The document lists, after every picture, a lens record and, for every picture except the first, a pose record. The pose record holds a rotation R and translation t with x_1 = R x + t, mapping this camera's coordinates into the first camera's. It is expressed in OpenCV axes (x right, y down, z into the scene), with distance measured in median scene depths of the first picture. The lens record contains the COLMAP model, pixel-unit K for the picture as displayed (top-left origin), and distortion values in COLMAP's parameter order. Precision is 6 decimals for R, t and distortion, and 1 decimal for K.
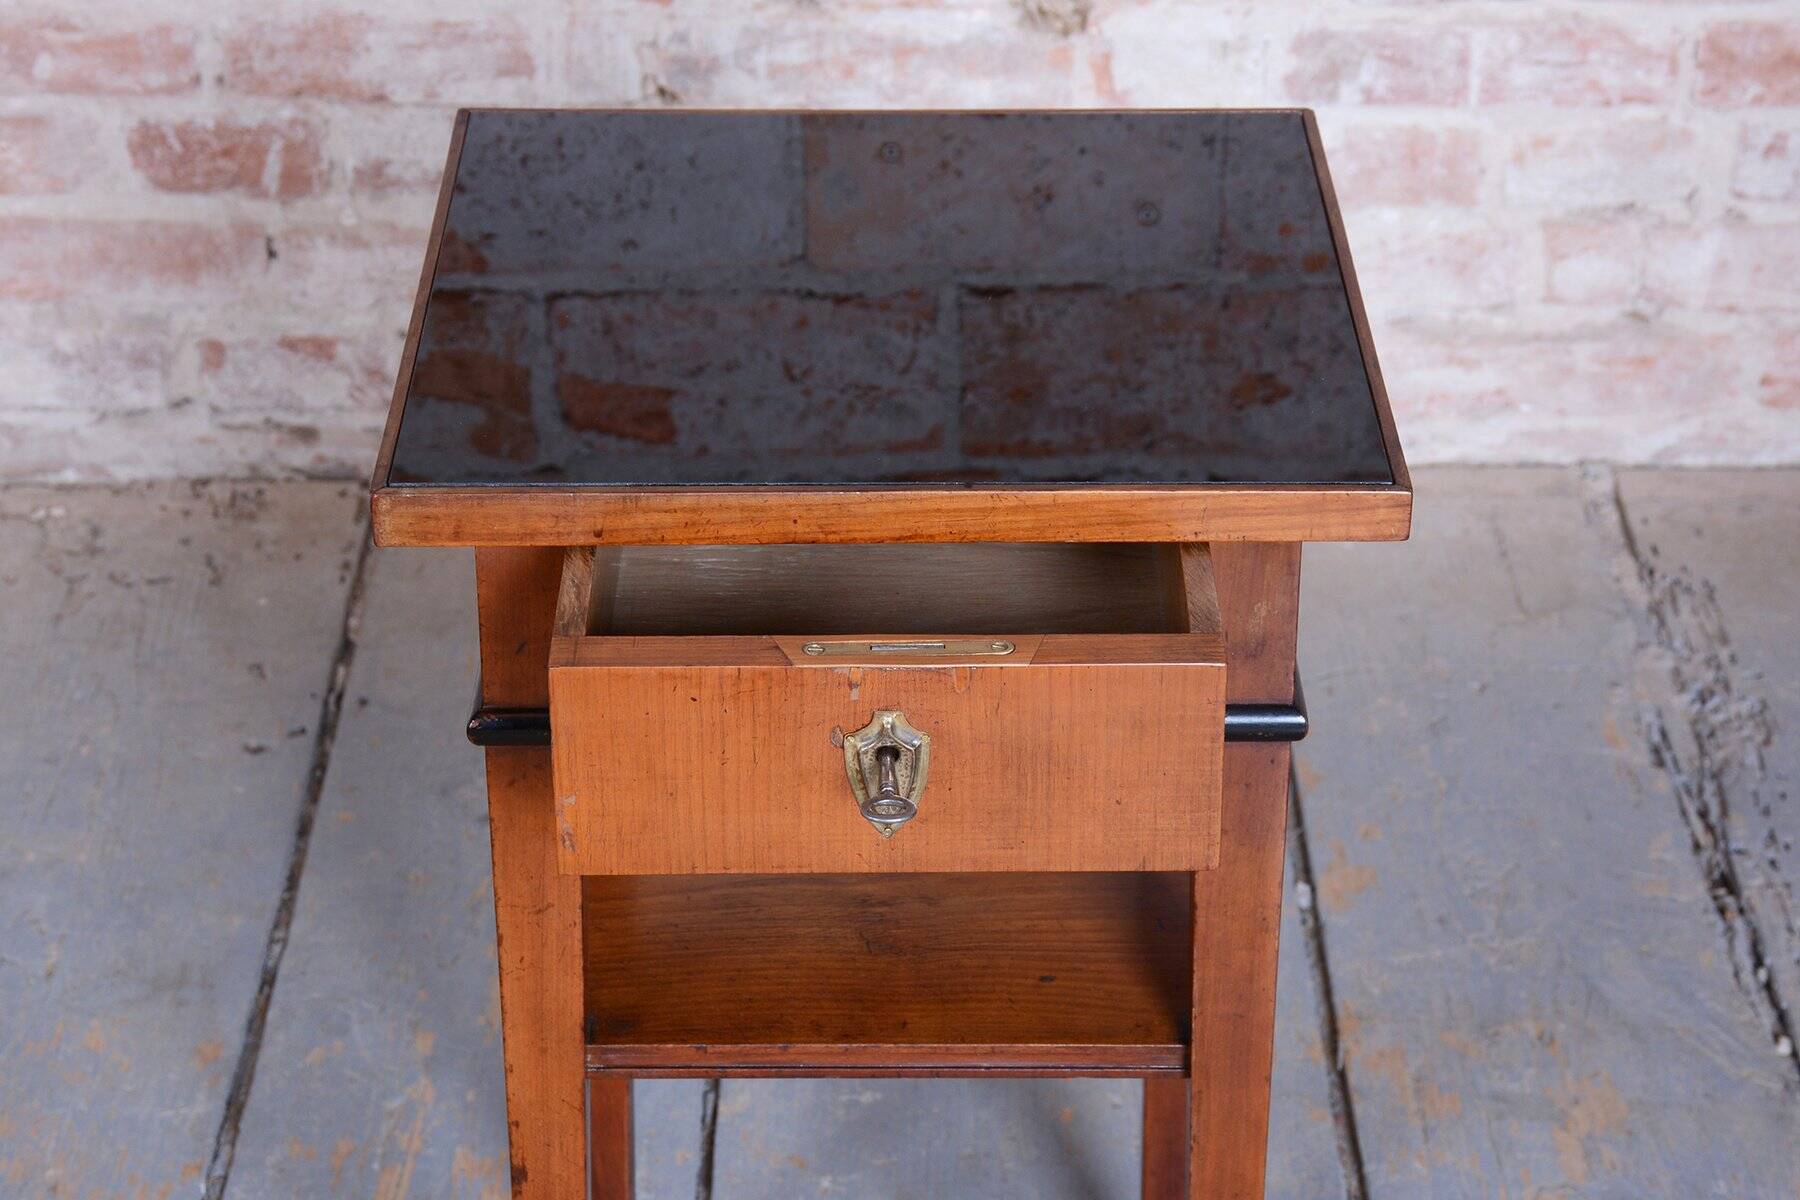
lens RADIAL K [[3996.8, 0, 900.0], [0, 3996.8, 600.0], [0, 0, 1]] dist [0.282106, 0.195563]
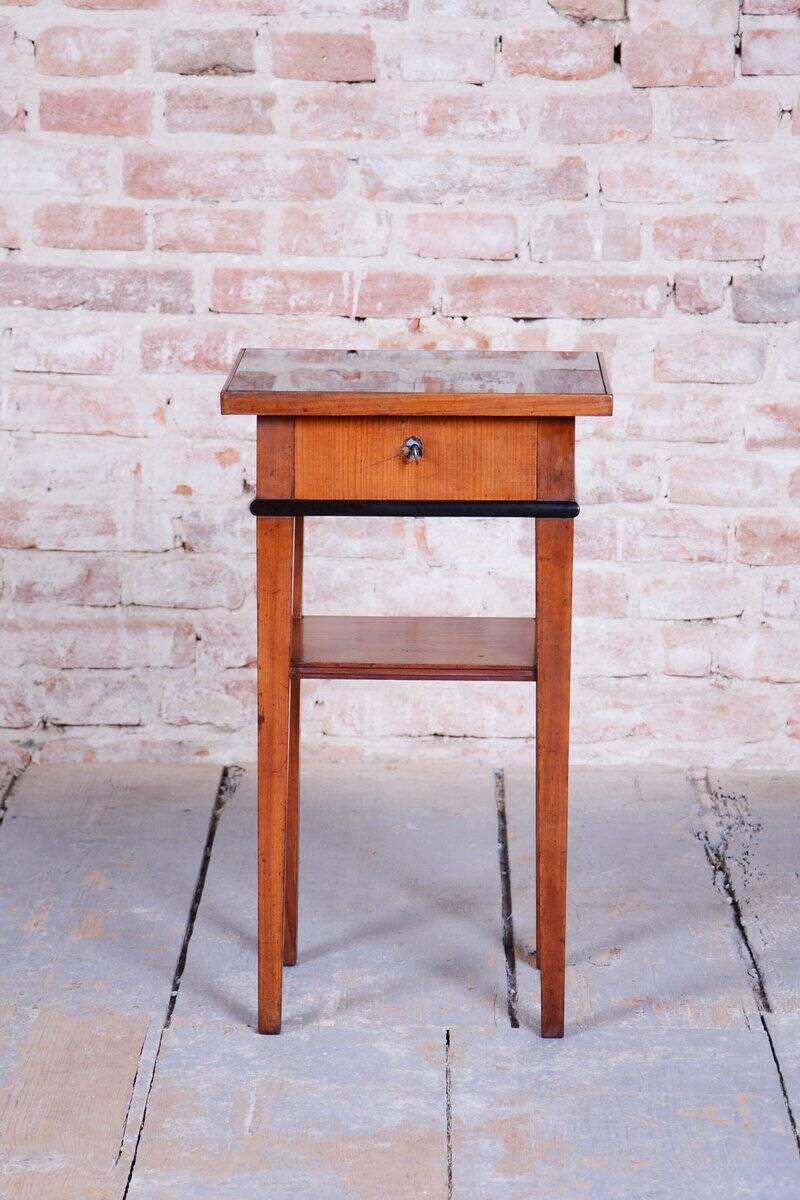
lens RADIAL K [[4580.1, 0, 400.0], [0, 4580.1, 600.0], [0, 0, 1]] dist [0.798473, 0.058464]
pose [[0.999810, 0.010902, -0.016145, 0.076768], [-0.015391, 0.950114, -0.311524, 0.569210], [0.011944, 0.311714, 0.950101, -1.029499]]
